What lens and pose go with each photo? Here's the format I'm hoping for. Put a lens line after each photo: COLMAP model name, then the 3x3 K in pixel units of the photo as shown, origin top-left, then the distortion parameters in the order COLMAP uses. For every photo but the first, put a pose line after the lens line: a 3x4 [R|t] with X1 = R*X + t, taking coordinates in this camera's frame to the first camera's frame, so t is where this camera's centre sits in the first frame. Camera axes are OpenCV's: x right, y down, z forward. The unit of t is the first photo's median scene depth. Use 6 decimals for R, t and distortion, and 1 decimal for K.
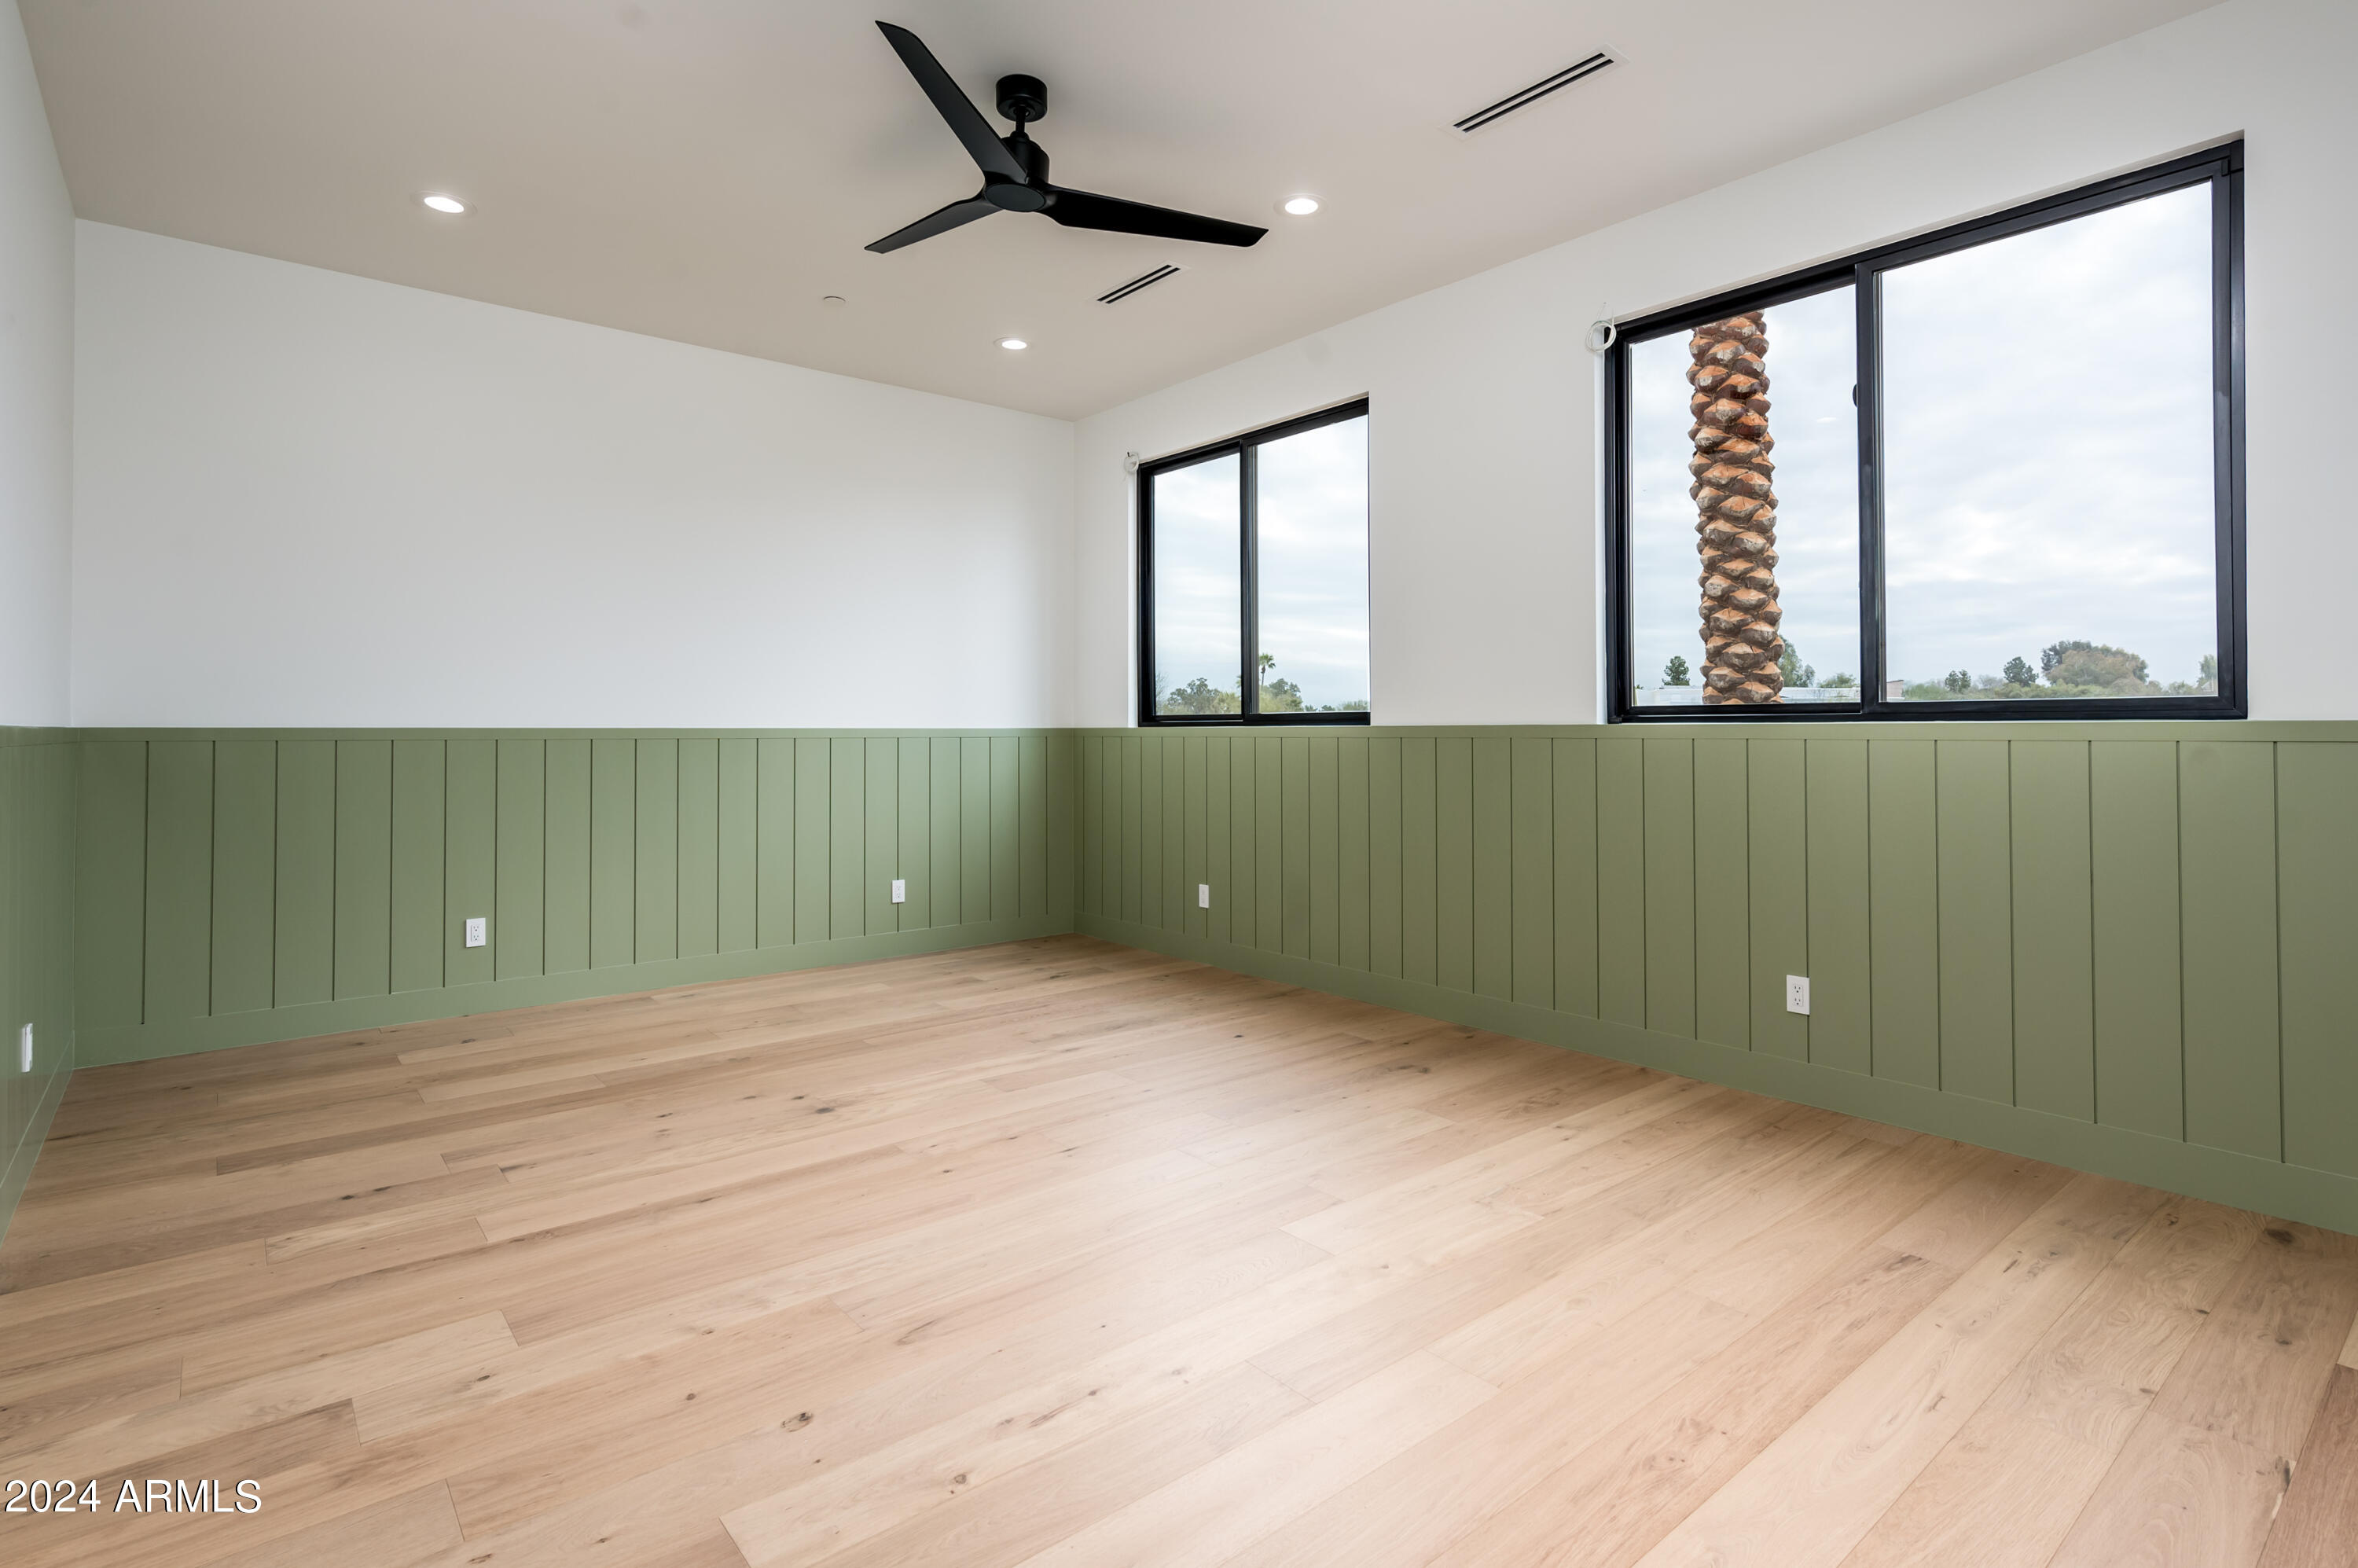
lens RADIAL K [[1155.2, 0, 1213.0], [0, 1155.2, 751.4], [0, 0, 1]] dist [0.003356, 0.020928]
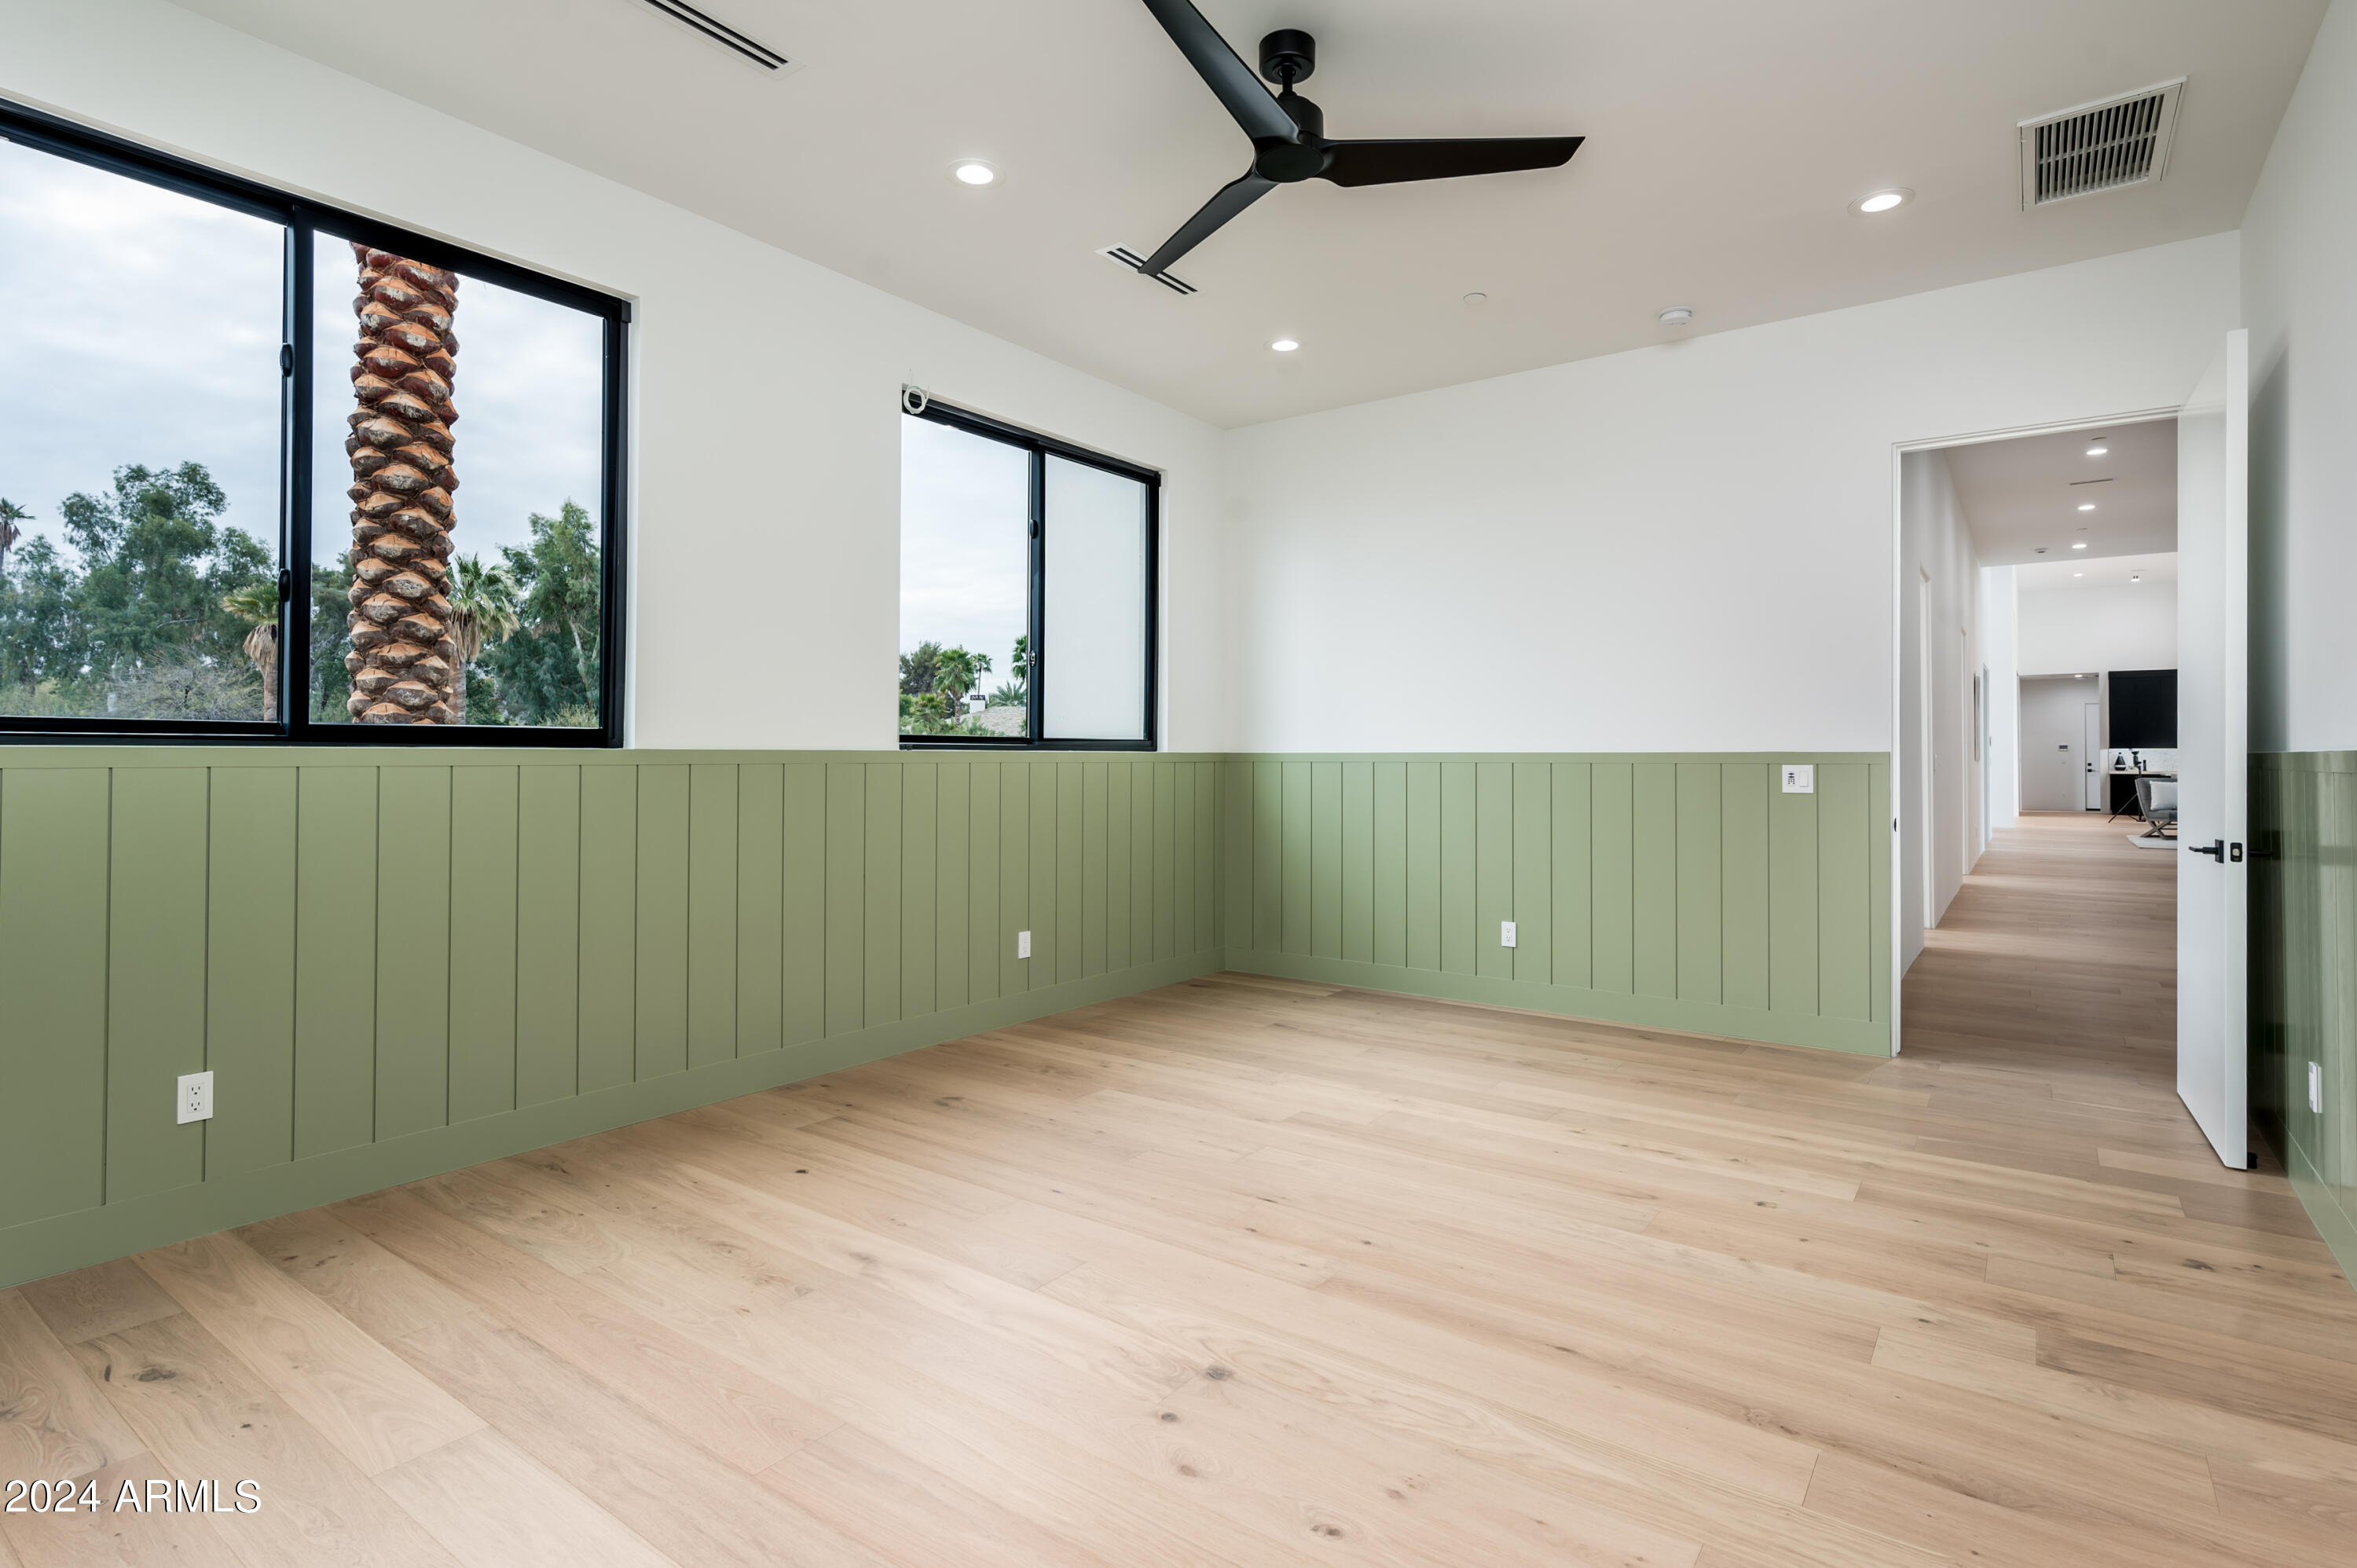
lens RADIAL K [[1154.7, 0, 1212.5], [0, 1154.7, 751.4], [0, 0, 1]] dist [0.003356, 0.020928]
pose [[-0.238103, 0.012071, 0.971165, -1.223195], [0.018489, 0.999798, -0.007894, -0.010750], [-0.971064, 0.016076, -0.238278, 1.511570]]
